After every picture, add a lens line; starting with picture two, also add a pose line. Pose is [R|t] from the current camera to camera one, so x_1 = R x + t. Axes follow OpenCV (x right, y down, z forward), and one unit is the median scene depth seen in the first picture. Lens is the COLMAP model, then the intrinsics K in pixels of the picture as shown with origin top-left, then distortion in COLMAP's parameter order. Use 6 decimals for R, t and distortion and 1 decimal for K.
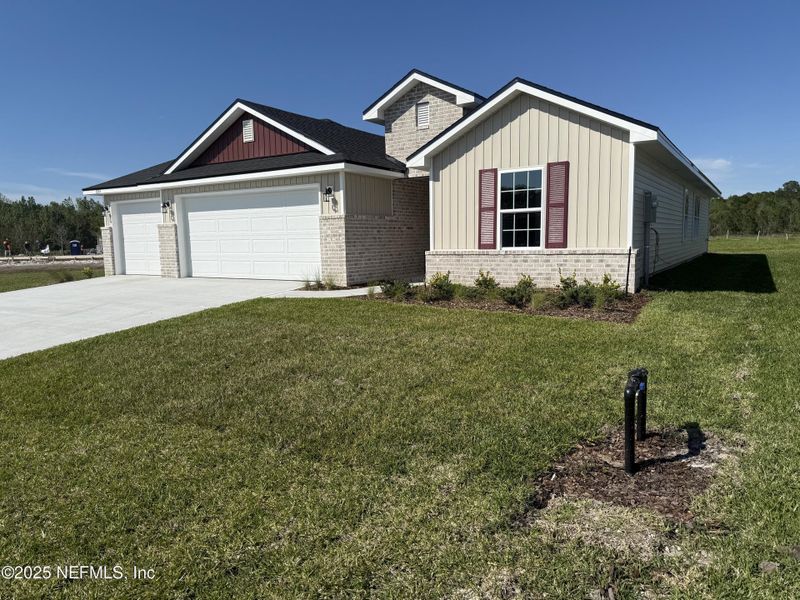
lens RADIAL K [[551.3, 0, 400.0], [0, 551.3, 300.0], [0, 0, 1]] dist [0.112969, -0.002139]
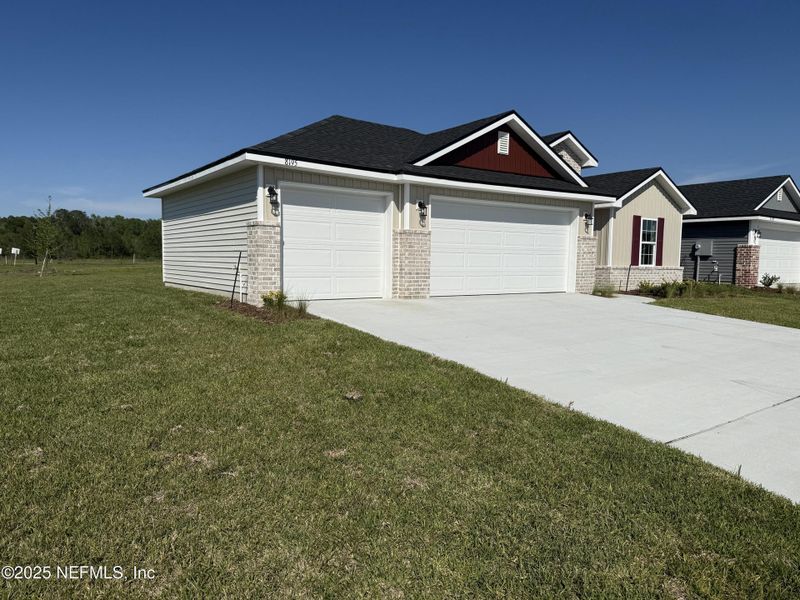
lens RADIAL K [[551.3, 0, 400.0], [0, 551.3, 300.0], [0, 0, 1]] dist [0.112969, -0.002139]
pose [[0.355259, -0.045353, 0.933667, -1.503521], [0.078027, 0.996775, 0.018729, -0.072514], [-0.931506, 0.066198, 0.357652, 1.003503]]
